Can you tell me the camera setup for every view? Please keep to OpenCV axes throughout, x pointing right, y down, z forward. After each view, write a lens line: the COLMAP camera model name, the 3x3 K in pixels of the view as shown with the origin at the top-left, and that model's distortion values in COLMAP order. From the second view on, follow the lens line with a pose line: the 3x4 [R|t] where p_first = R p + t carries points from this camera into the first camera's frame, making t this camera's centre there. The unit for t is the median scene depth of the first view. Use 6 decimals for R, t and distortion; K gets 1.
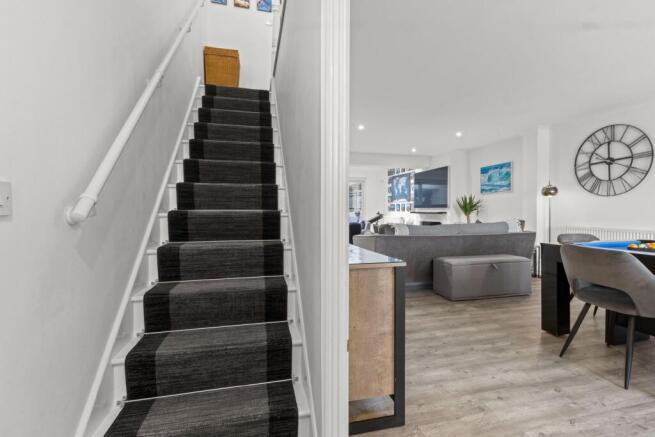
lens RADIAL K [[309.8, 0, 332.2], [0, 309.8, 211.9], [0, 0, 1]] dist [-0.001569, -0.000250]
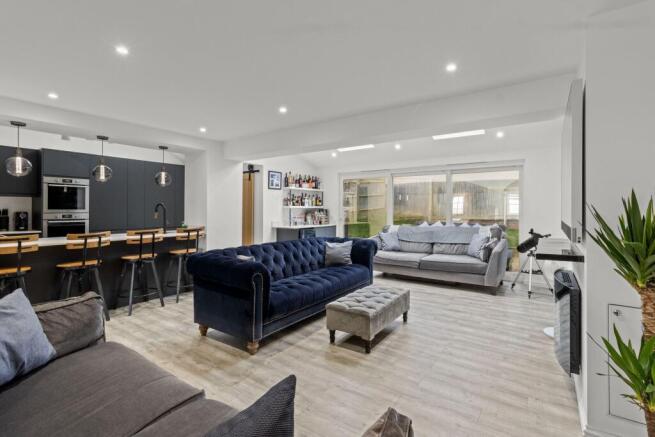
lens RADIAL K [[303.2, 0, 334.4], [0, 303.2, 207.9], [0, 0, 1]] dist [-0.000363, -0.000170]
pose [[0.663896, -0.001967, -0.747822, 0.670882], [-0.006913, 0.999938, -0.008766, -0.058341], [0.747793, 0.010990, 0.663841, 1.063126]]
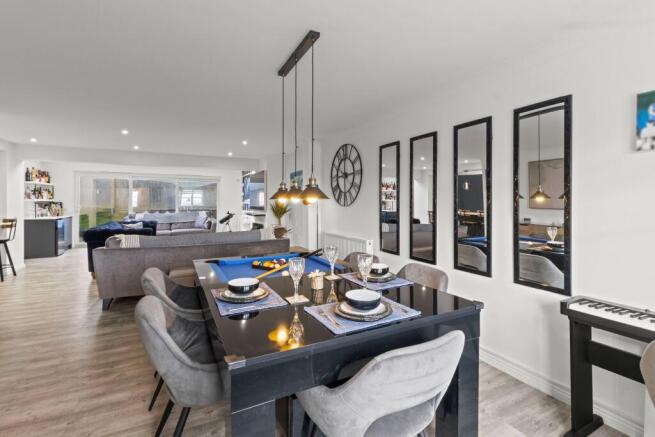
lens RADIAL K [[302.4, 0, 327.9], [0, 302.4, 203.6], [0, 0, 1]] dist [-0.002085, -0.000600]
pose [[0.973598, 0.001245, 0.228267, 0.546550], [-0.001076, 0.999999, -0.000867, -0.056261], [-0.228268, 0.000599, 0.973598, -0.061149]]
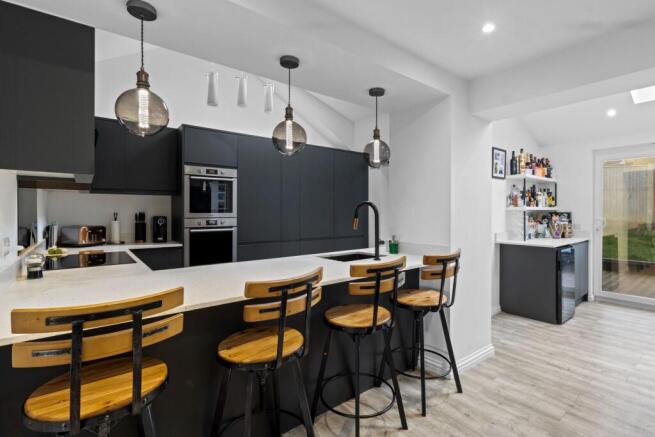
lens RADIAL K [[309.8, 0, 332.2], [0, 309.8, 211.9], [0, 0, 1]] dist [-0.001569, -0.000250]
pose [[0.408153, 0.001673, -0.912912, -0.032324], [-0.006912, 0.999975, -0.001257, -0.059492], [0.912888, 0.006823, 0.408154, 1.022090]]
